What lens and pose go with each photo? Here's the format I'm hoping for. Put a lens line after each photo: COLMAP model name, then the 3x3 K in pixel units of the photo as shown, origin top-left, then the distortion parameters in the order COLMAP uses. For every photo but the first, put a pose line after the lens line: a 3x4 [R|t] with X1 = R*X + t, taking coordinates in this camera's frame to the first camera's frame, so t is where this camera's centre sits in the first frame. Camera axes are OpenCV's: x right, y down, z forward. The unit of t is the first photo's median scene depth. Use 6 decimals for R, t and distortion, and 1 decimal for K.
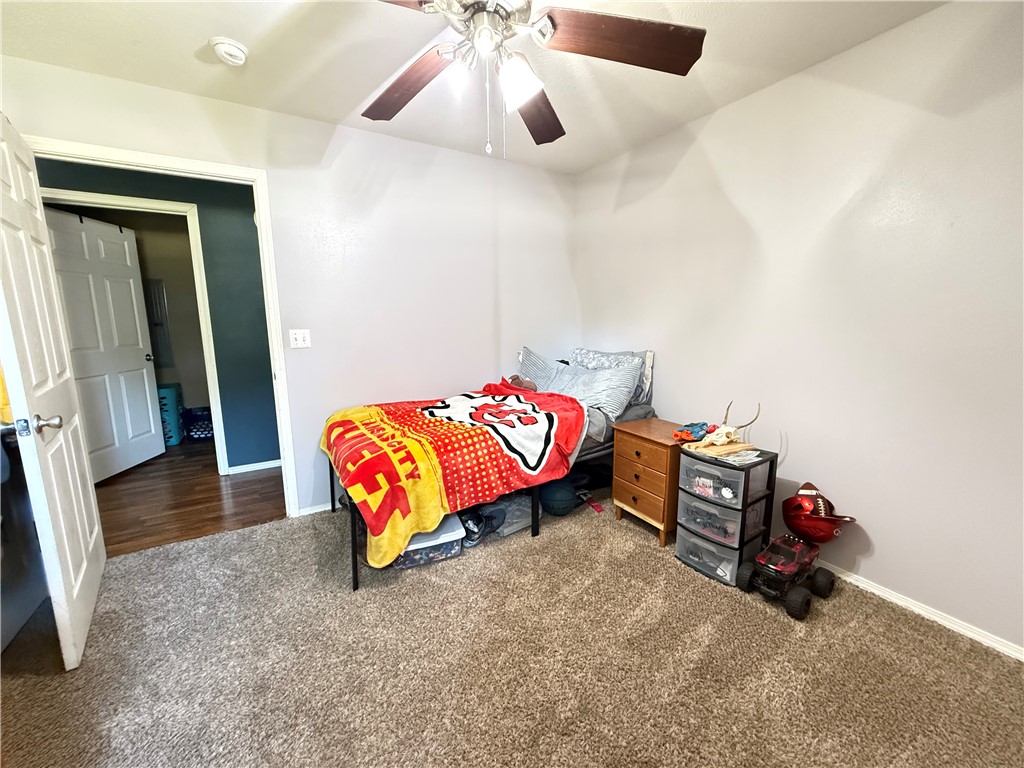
lens RADIAL K [[409.5, 0, 510.7], [0, 409.5, 382.7], [0, 0, 1]] dist [0.001607, -0.000102]
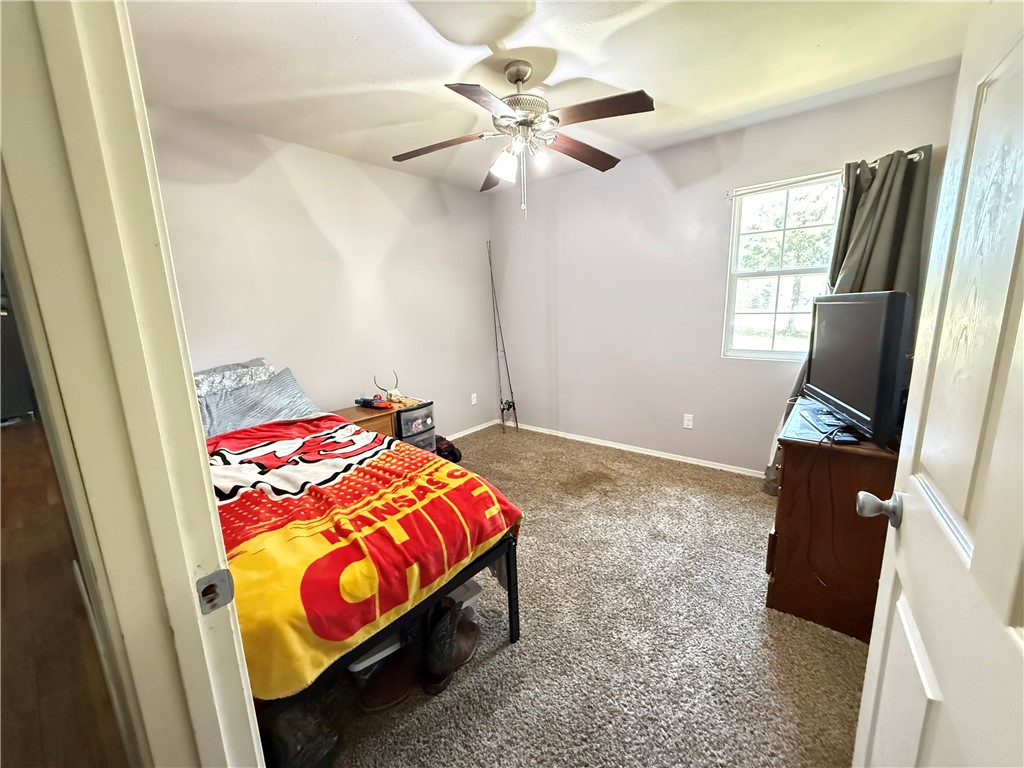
lens RADIAL K [[409.5, 0, 510.7], [0, 409.5, 382.7], [0, 0, 1]] dist [0.001607, -0.000102]
pose [[-0.341344, -0.162161, 0.925845, -1.011947], [0.187643, 0.953422, 0.236172, -0.191790], [-0.921018, 0.254344, -0.295016, 1.057455]]
